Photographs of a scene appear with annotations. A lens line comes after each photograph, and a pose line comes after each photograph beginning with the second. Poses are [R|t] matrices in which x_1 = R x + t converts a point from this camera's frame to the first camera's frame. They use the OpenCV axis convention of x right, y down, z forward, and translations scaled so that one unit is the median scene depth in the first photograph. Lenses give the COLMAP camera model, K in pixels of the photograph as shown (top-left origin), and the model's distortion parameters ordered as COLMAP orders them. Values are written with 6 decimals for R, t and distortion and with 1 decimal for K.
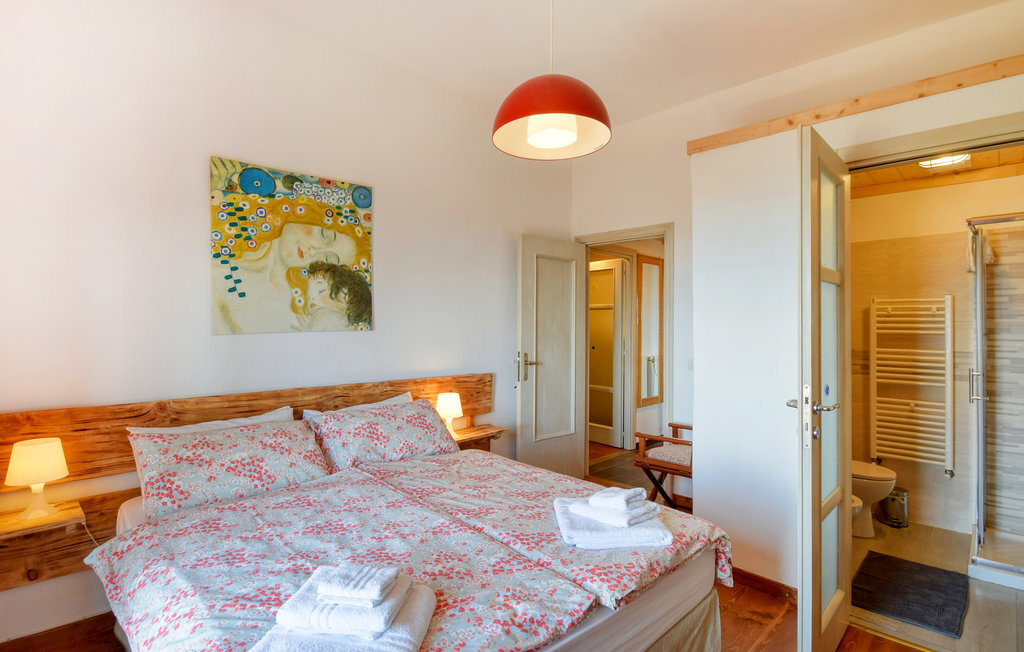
lens RADIAL K [[482.2, 0, 512.0], [0, 482.2, 326.0], [0, 0, 1]] dist [-0.000967, 0.000062]
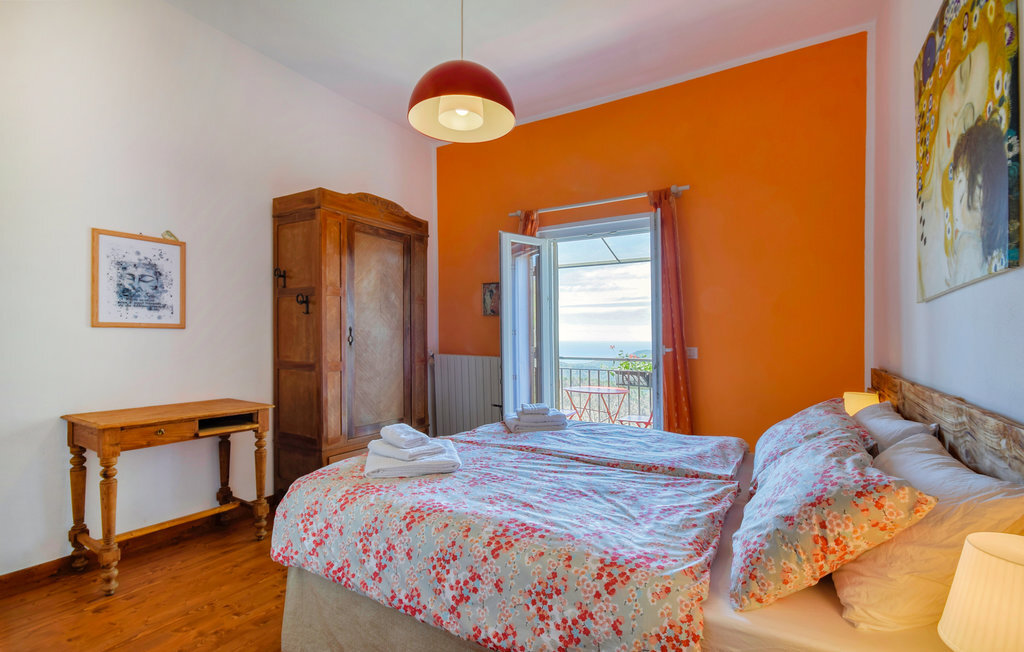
lens RADIAL K [[473.5, 0, 514.8], [0, 473.5, 352.8], [0, 0, 1]] dist [-0.011771, -0.000368]
pose [[-0.971746, 0.000550, -0.236029, 0.151837], [-0.007808, 0.999375, 0.034477, 0.070231], [0.235900, 0.035346, -0.971134, 1.417233]]
